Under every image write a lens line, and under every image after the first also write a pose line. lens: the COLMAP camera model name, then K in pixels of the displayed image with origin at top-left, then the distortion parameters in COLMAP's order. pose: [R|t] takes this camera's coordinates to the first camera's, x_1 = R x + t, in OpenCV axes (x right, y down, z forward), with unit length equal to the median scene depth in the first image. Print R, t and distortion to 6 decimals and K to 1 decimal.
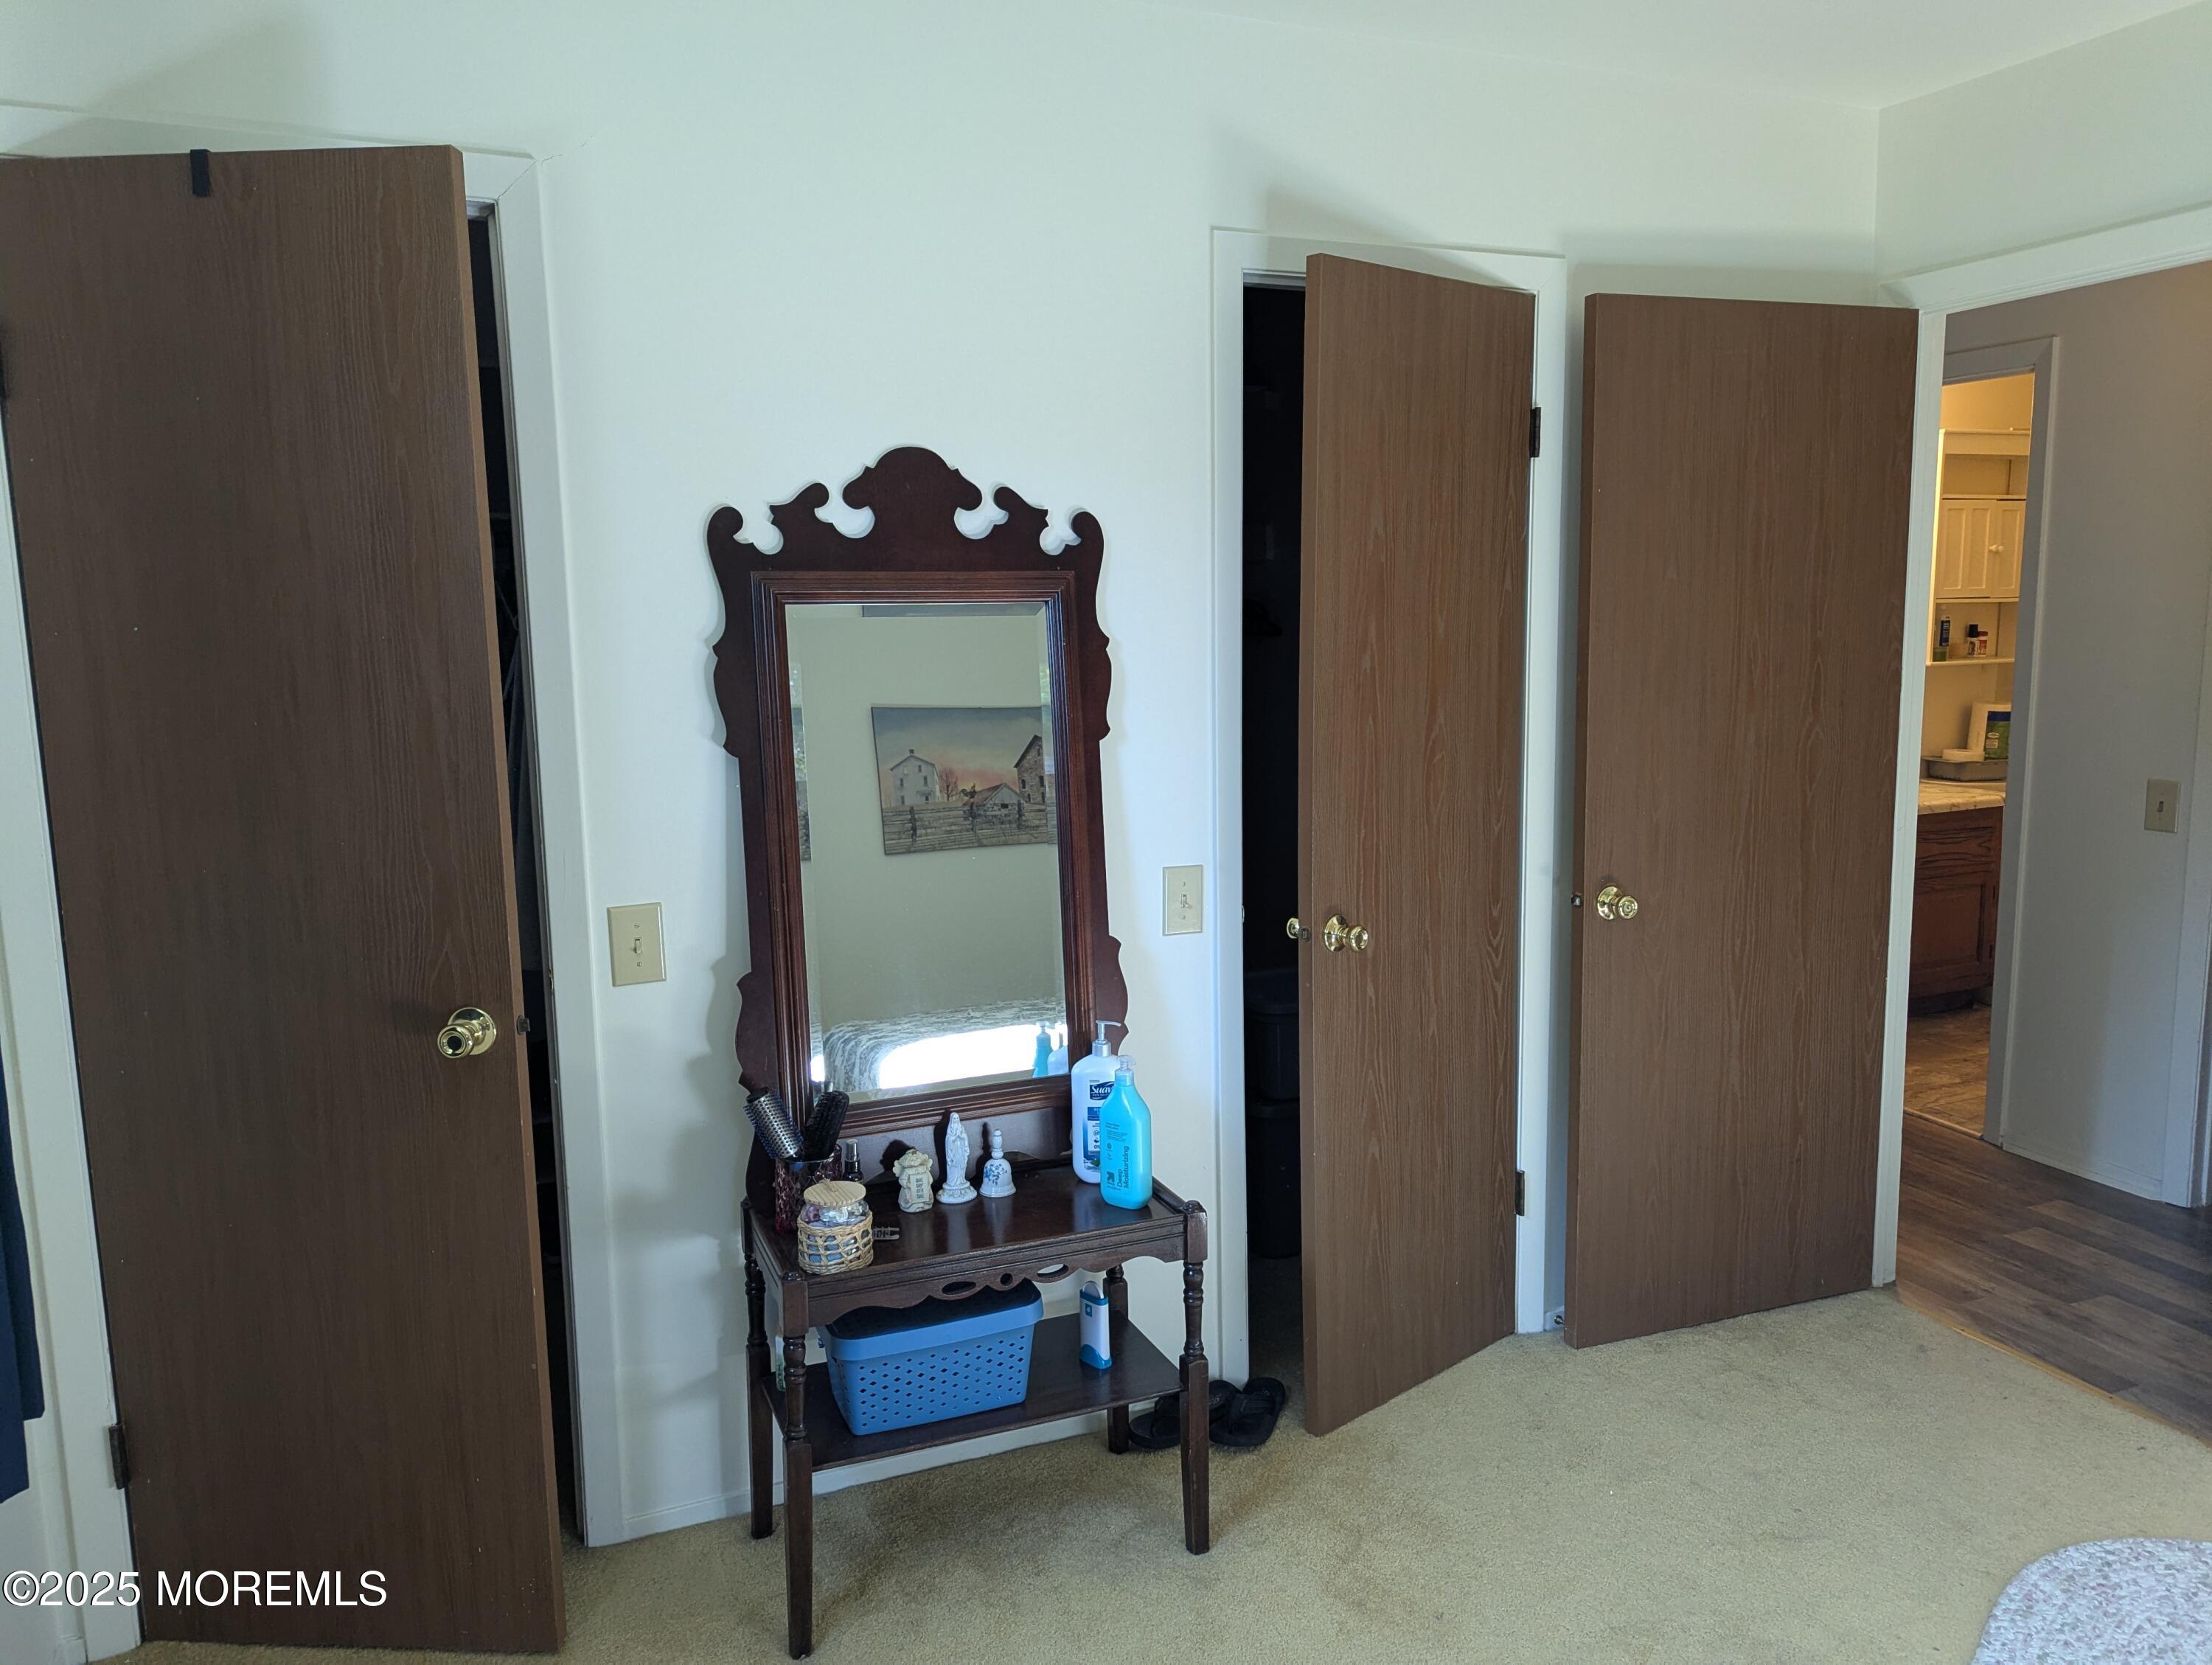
lens RADIAL K [[1572.4, 0, 1106.0], [0, 1572.4, 832.5], [0, 0, 1]] dist [0.032632, -0.039418]
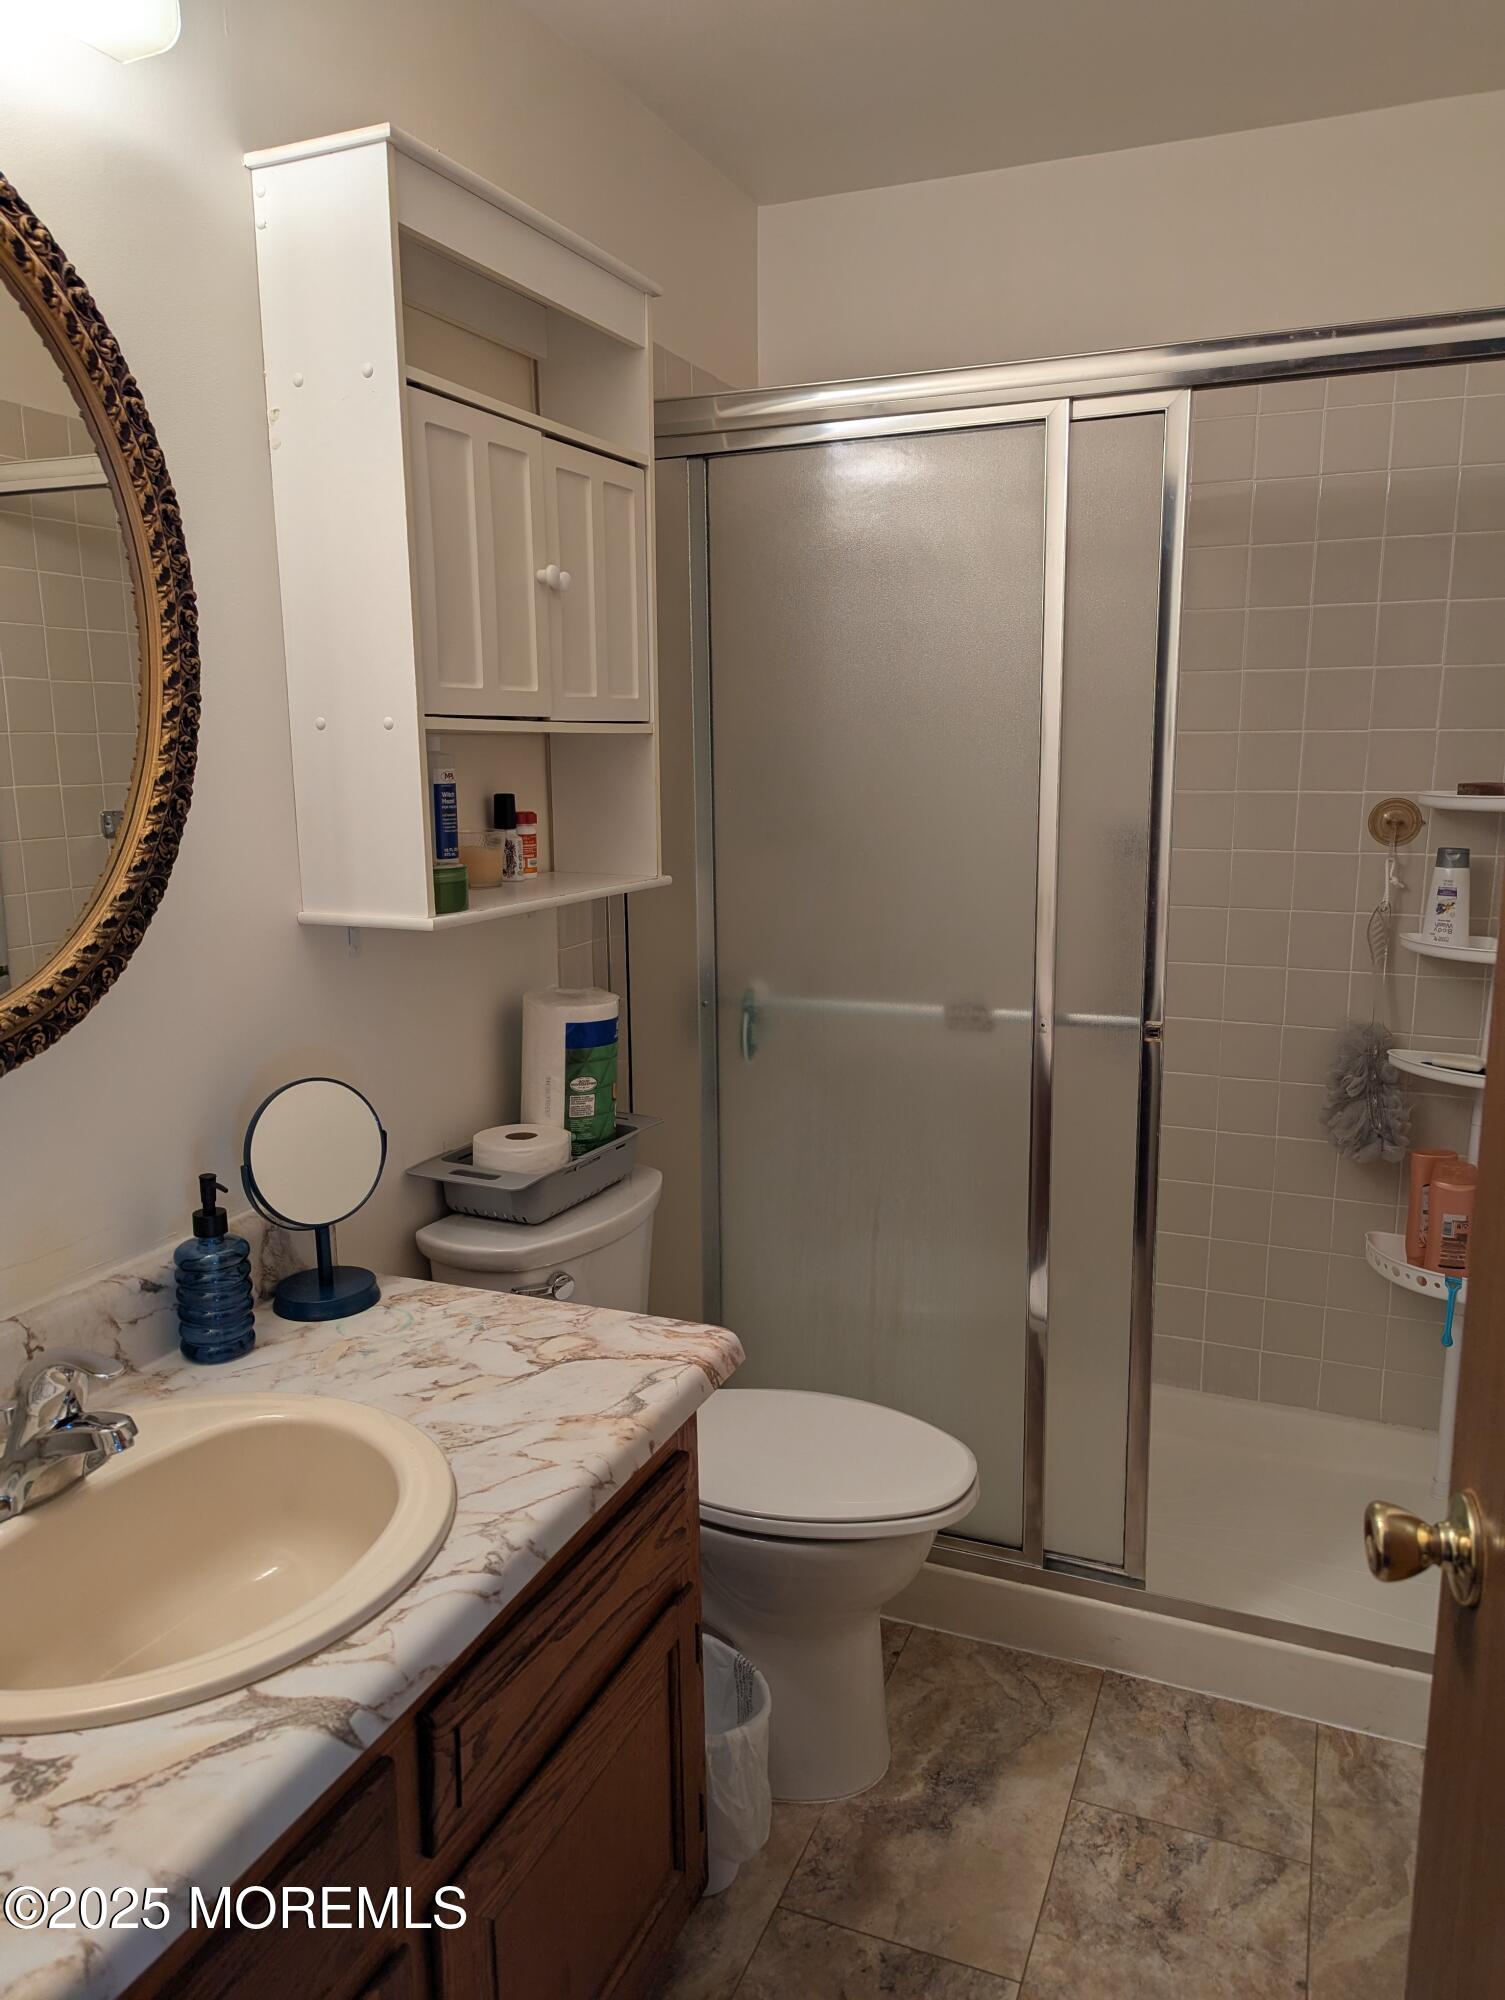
lens RADIAL K [[1421.7, 0, 752.5], [0, 1421.7, 1000.0], [0, 0, 1]] dist [0.032632, -0.039418]
pose [[0.717398, -0.116269, 0.686892, 0.357249], [0.099927, 0.992953, 0.063711, -0.099687], [-0.689459, 0.022933, 0.723961, 0.724132]]
